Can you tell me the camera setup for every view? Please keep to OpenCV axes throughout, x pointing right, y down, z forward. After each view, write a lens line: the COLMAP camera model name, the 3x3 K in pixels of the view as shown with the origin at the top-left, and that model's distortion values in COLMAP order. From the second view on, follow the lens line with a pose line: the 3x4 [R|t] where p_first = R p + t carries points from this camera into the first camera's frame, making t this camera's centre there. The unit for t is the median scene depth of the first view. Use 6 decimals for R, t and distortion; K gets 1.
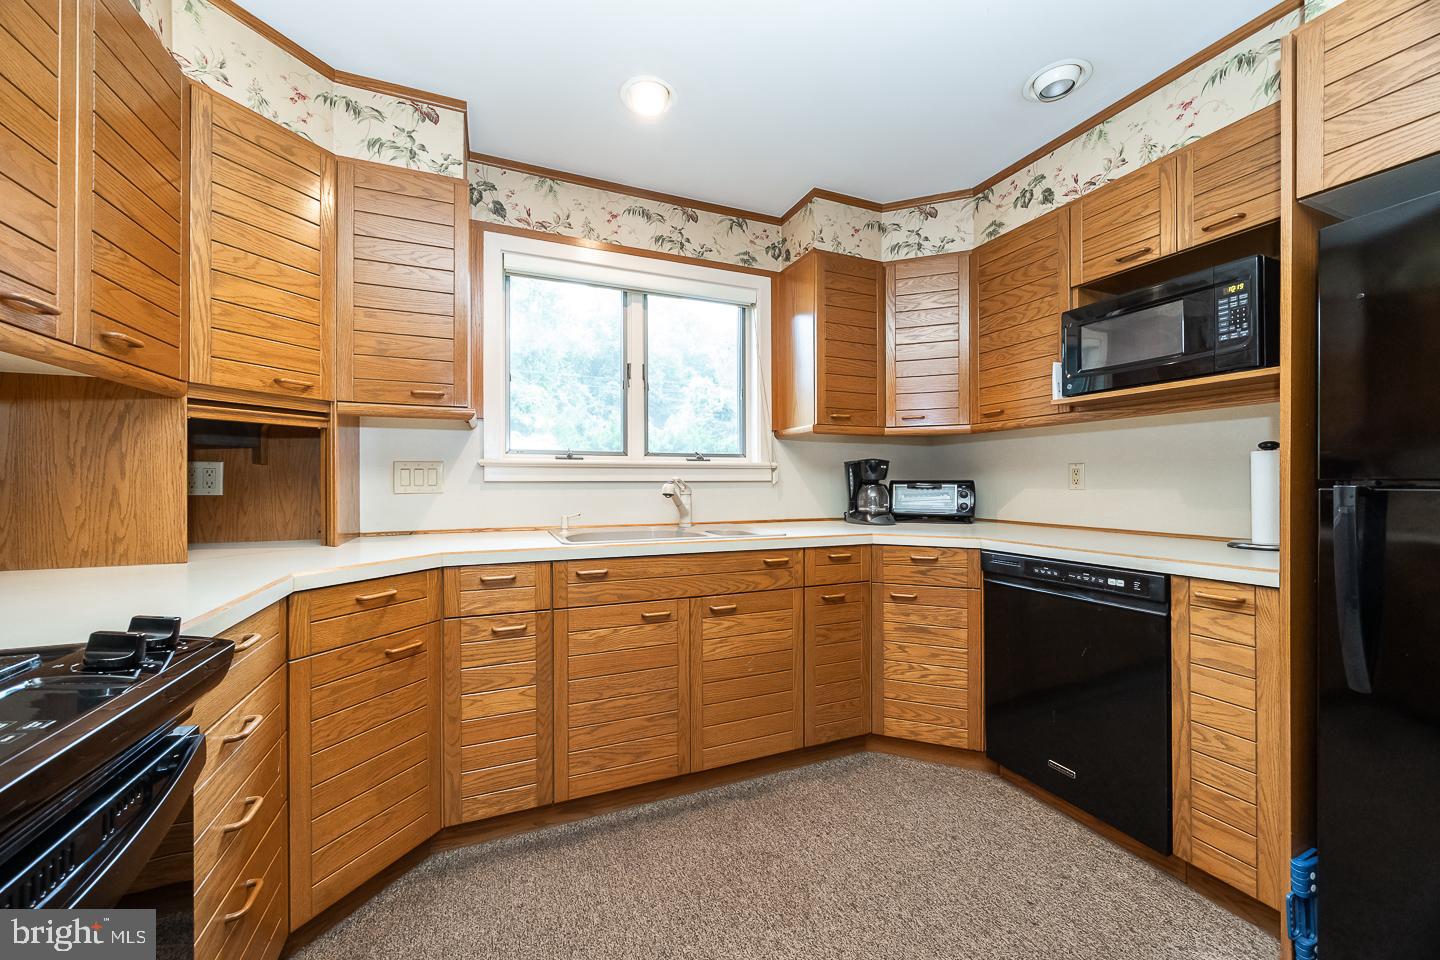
lens RADIAL K [[559.6, 0, 723.6], [0, 559.6, 482.0], [0, 0, 1]] dist [-0.000172, -0.001040]
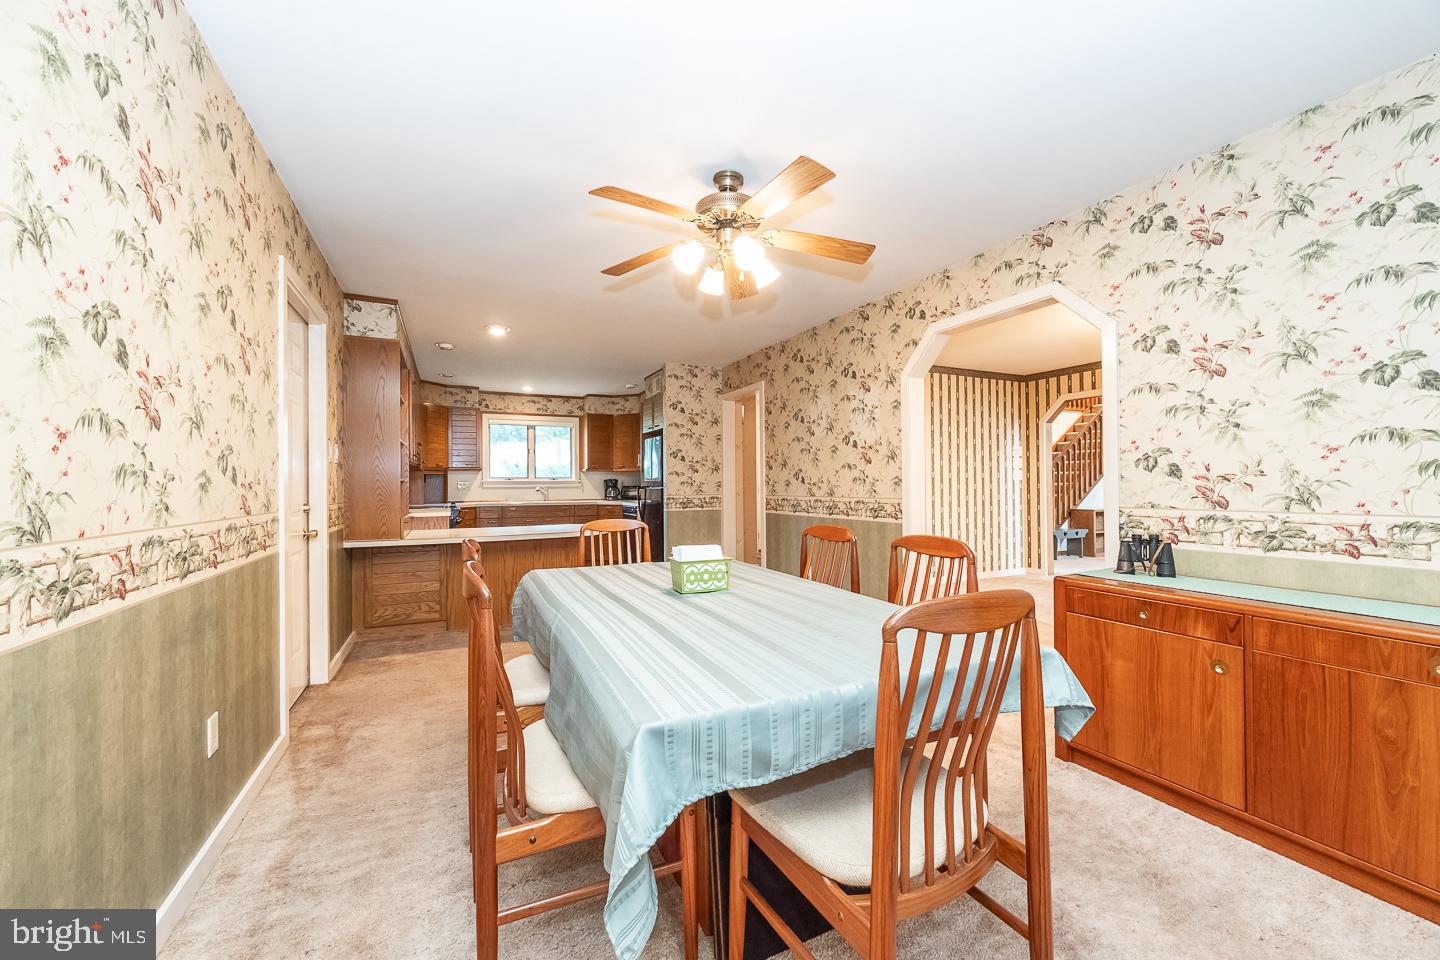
lens RADIAL K [[559.6, 0, 719.9], [0, 559.6, 480.8], [0, 0, 1]] dist [-0.000172, -0.001040]
pose [[0.999288, -0.006600, 0.037151, 1.556209], [0.006882, 0.999948, -0.007485, -0.009666], [-0.037100, 0.007736, 0.999282, -4.310464]]
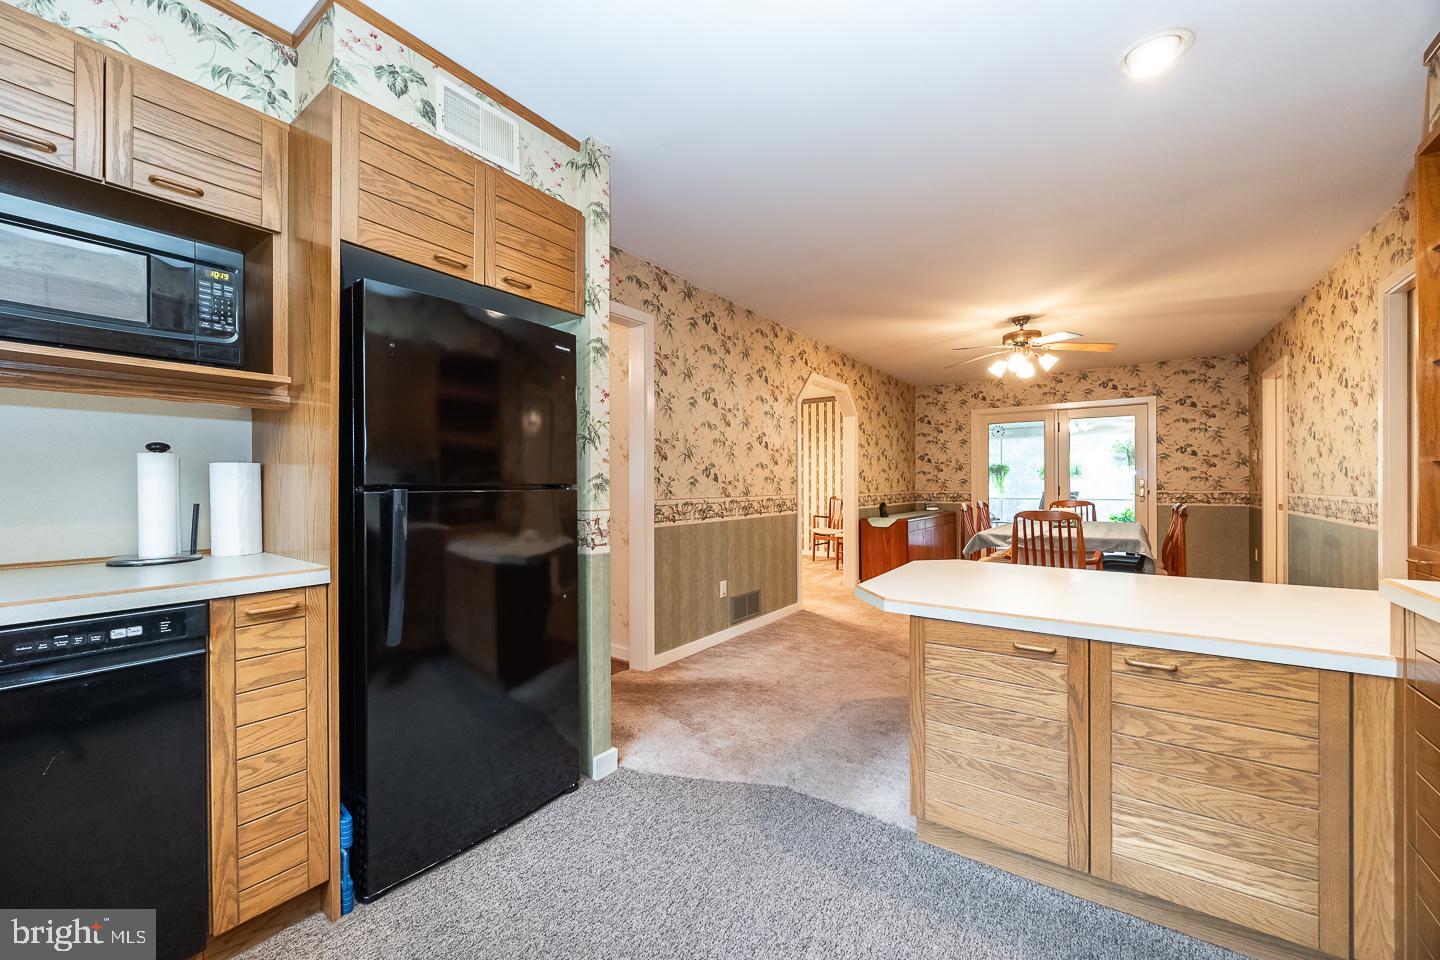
lens RADIAL K [[559.6, 0, 725.5], [0, 559.6, 483.6], [0, 0, 1]] dist [-0.000172, -0.001040]
pose [[-0.518927, 0.004524, 0.854807, -0.296457], [0.004986, 0.999985, -0.002266, -0.000059], [-0.854804, 0.003087, -0.518942, 0.770679]]
